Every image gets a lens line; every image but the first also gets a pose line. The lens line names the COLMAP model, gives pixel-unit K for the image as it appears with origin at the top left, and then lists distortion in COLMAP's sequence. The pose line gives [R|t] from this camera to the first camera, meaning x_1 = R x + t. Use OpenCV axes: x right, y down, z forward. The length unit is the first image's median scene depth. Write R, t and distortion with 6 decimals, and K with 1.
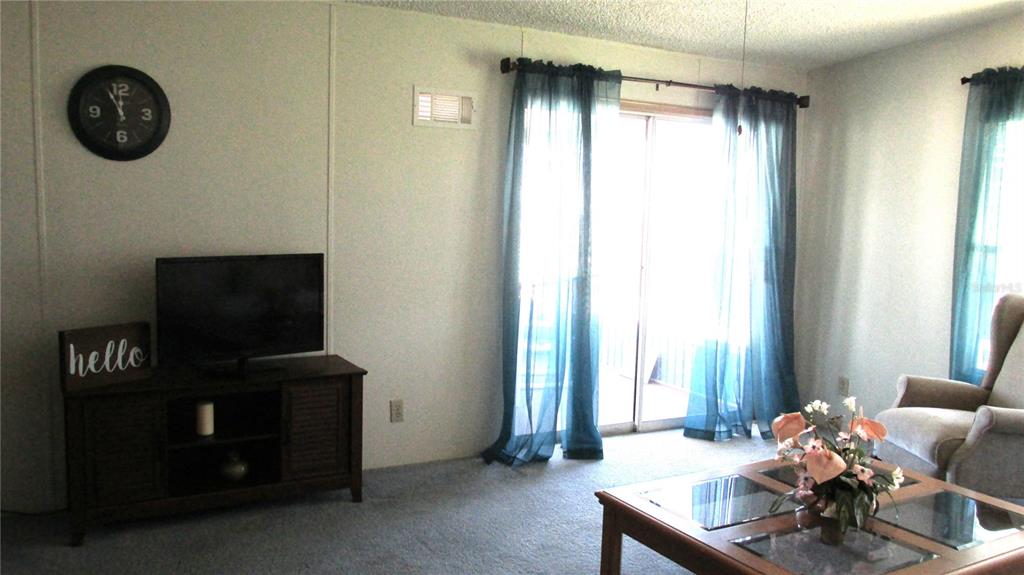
lens RADIAL K [[863.7, 0, 511.4], [0, 863.7, 285.7], [0, 0, 1]] dist [-0.018730, 0.007772]
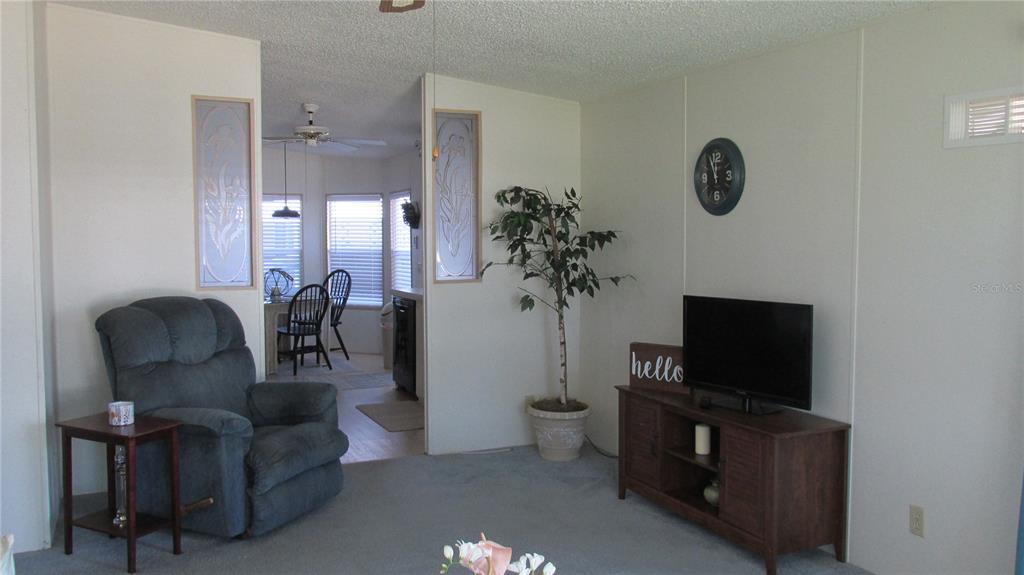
lens RADIAL K [[863.7, 0, 510.0], [0, 863.7, 288.8], [0, 0, 1]] dist [-0.018730, 0.007772]
pose [[-0.084034, 0.038753, -0.995709, 0.803926], [-0.108480, 0.992949, 0.047801, -0.070637], [0.990540, 0.112032, -0.079238, 0.835280]]
